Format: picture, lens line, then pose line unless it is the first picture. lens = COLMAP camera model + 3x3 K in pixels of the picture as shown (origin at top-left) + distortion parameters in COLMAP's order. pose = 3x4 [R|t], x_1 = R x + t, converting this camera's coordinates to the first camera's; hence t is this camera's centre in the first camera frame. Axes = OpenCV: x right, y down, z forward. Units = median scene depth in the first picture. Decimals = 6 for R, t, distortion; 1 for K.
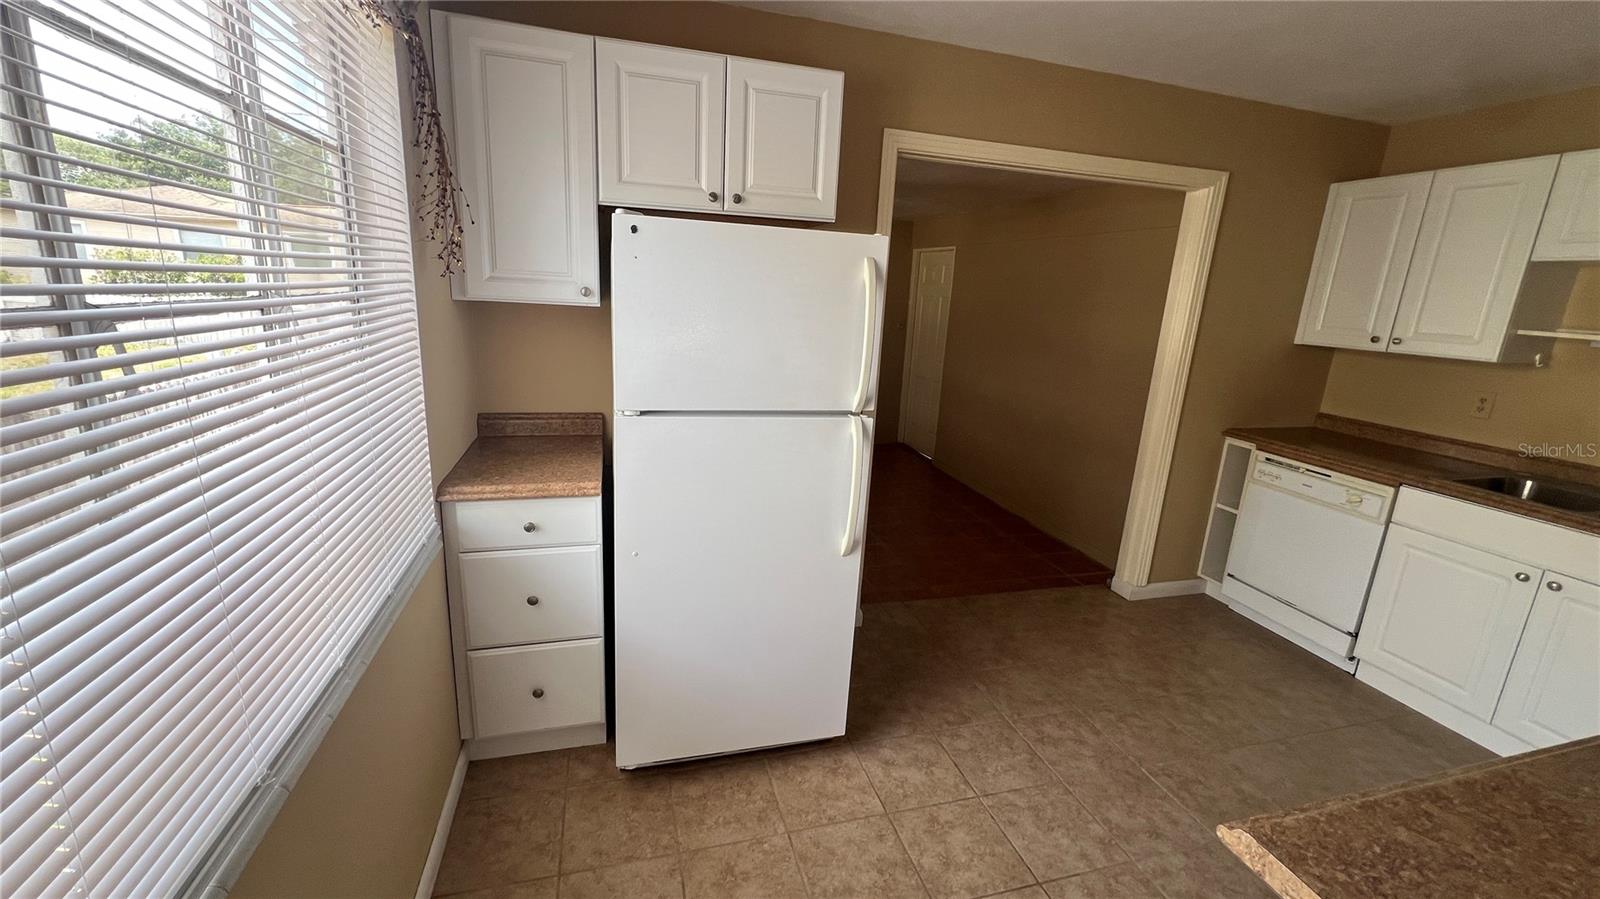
lens RADIAL K [[640.3, 0, 796.4], [0, 640.3, 444.1], [0, 0, 1]] dist [-0.001268, 0.000936]
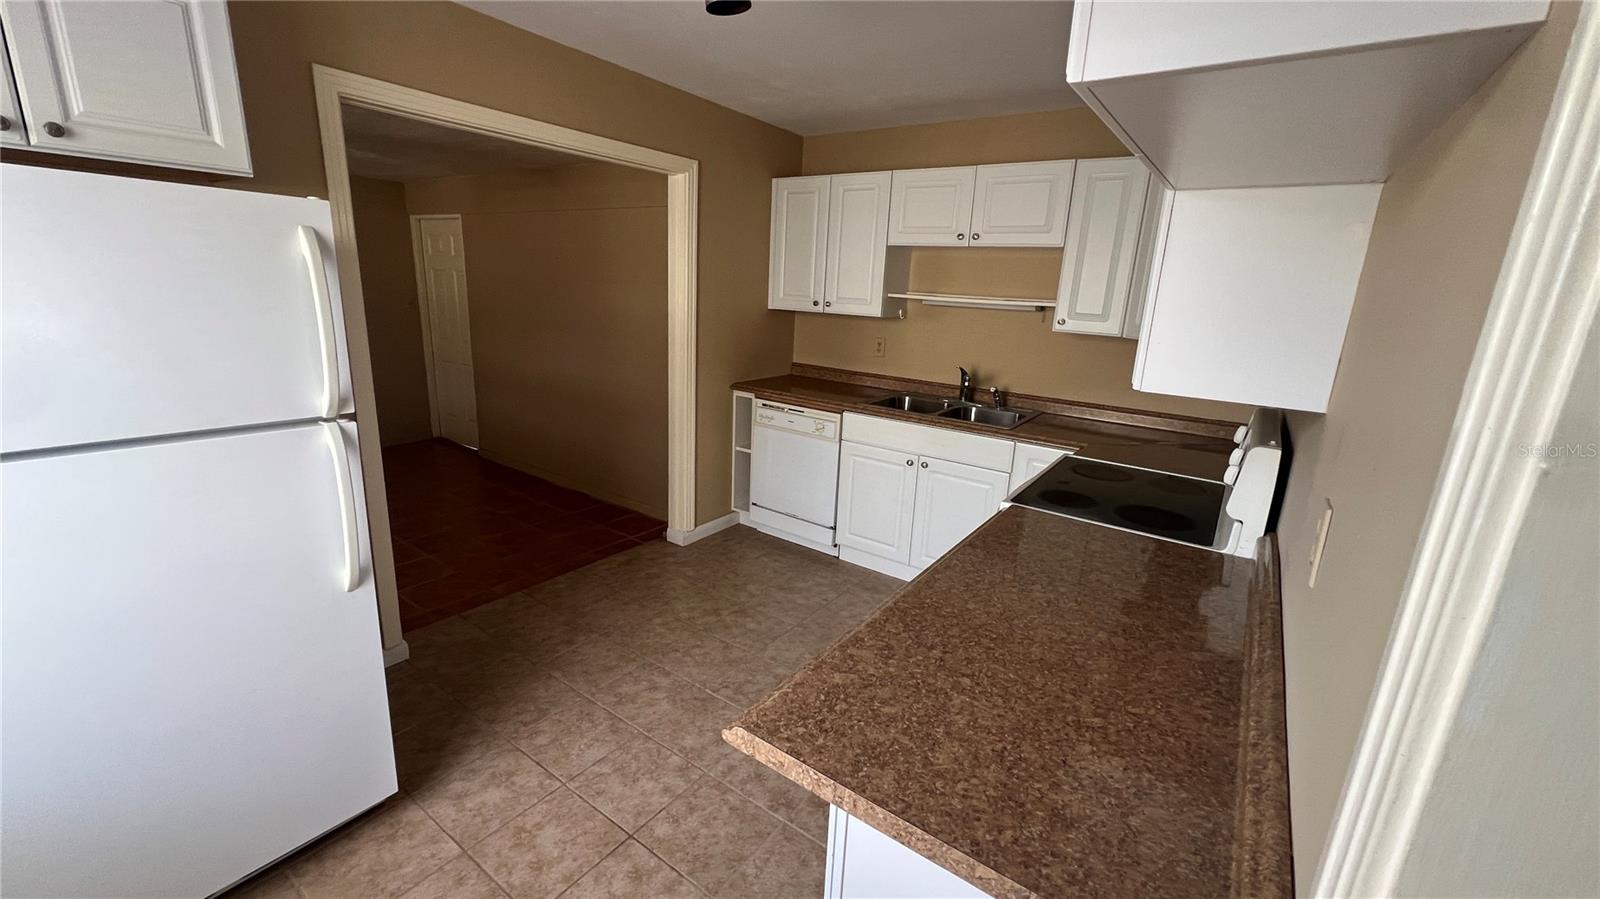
lens RADIAL K [[640.3, 0, 796.4], [0, 640.3, 444.1], [0, 0, 1]] dist [-0.001268, 0.000936]
pose [[0.780732, -0.167391, 0.602028, 0.043565], [0.142396, 0.985762, 0.089422, -0.003078], [-0.608425, 0.015912, 0.793452, -0.008075]]
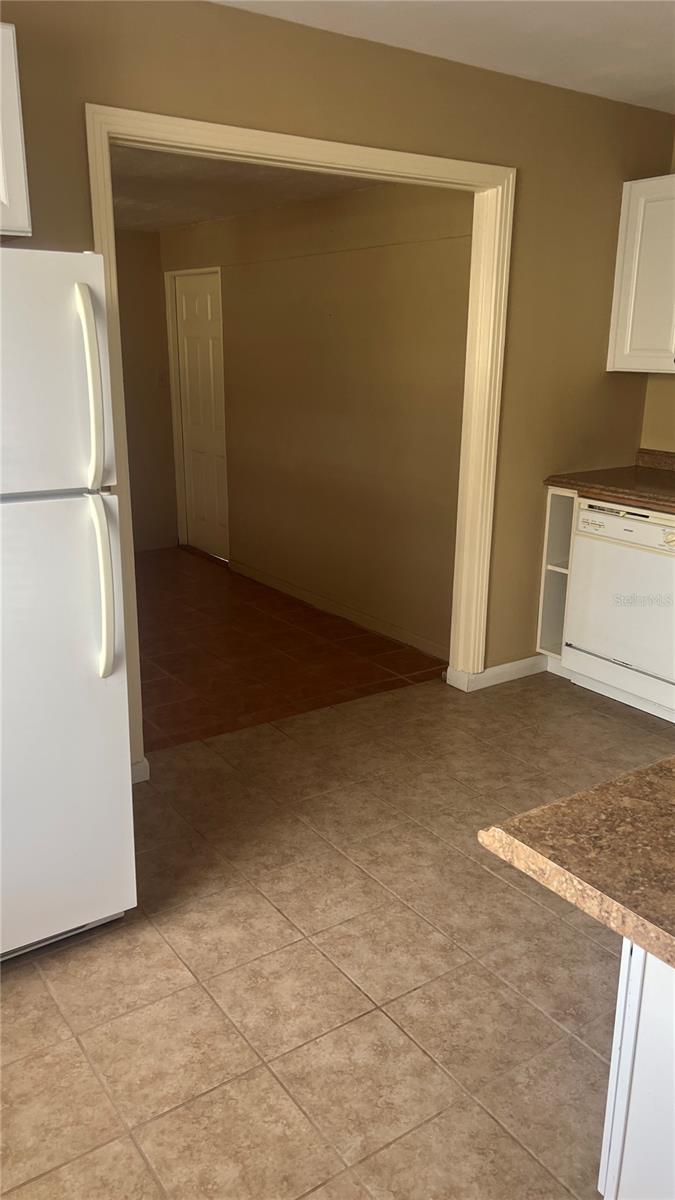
lens RADIAL K [[900.6, 0, 326.9], [0, 900.6, 605.6], [0, 0, 1]] dist [0.071475, -0.103374]
pose [[0.946263, -0.132992, 0.294786, 0.013514], [0.116287, 0.990487, 0.073575, 0.029519], [-0.301767, -0.035342, 0.952726, -0.092896]]
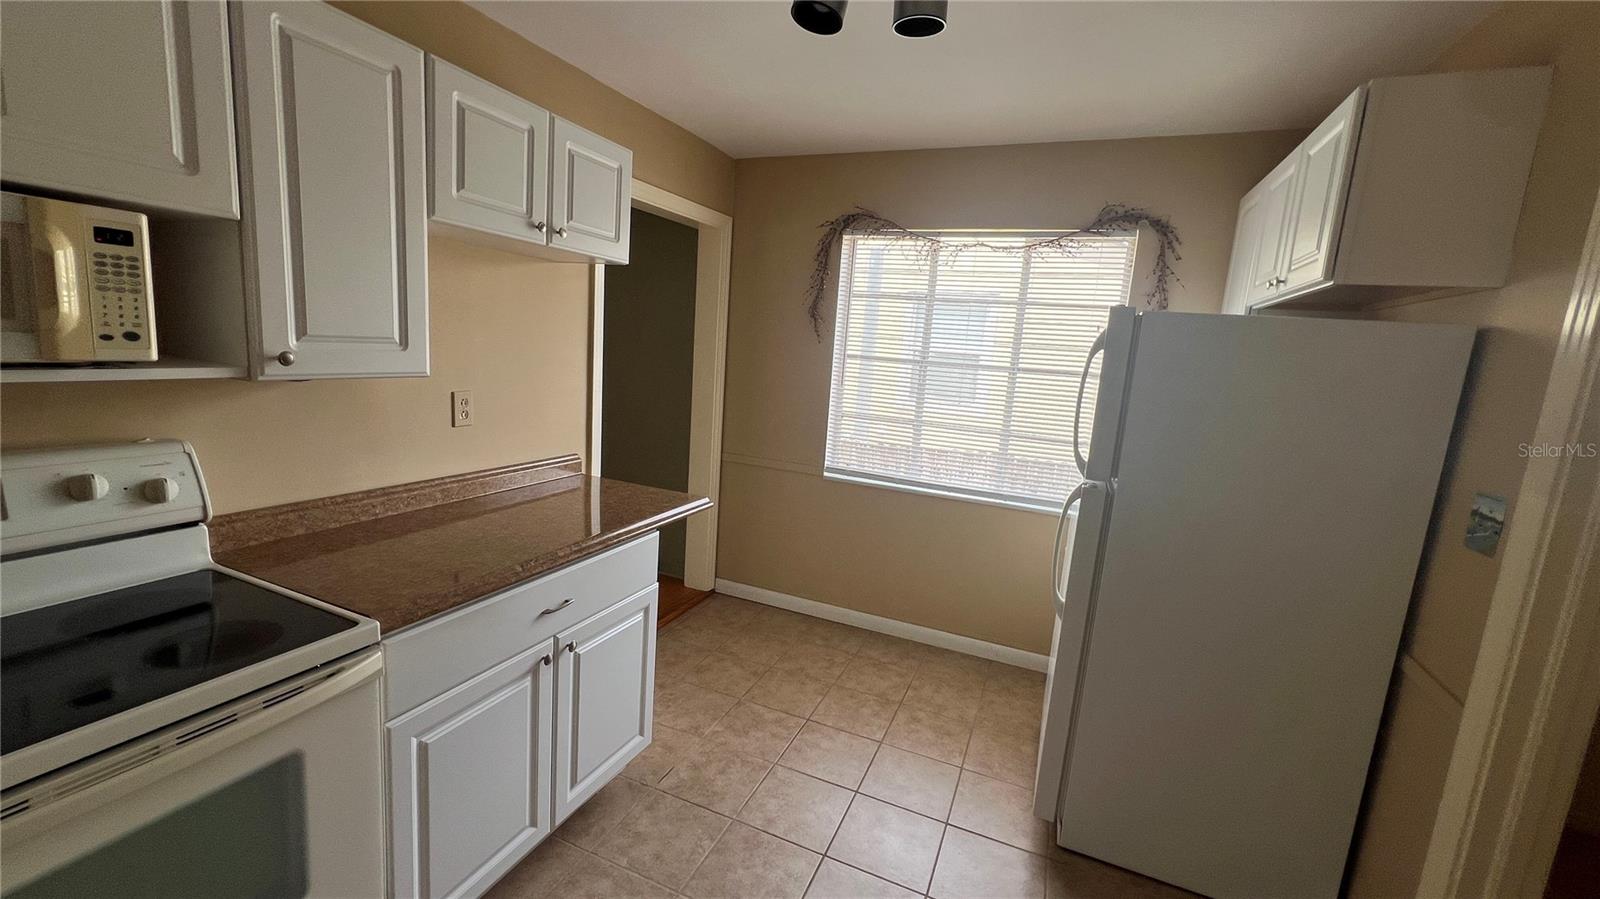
lens RADIAL K [[640.3, 0, 796.4], [0, 640.3, 444.1], [0, 0, 1]] dist [-0.001268, 0.000936]
pose [[-0.627209, 0.028986, -0.778311, 0.830642], [-0.283871, 0.922060, 0.263100, -0.167973], [0.725276, 0.385959, -0.570096, 0.874144]]
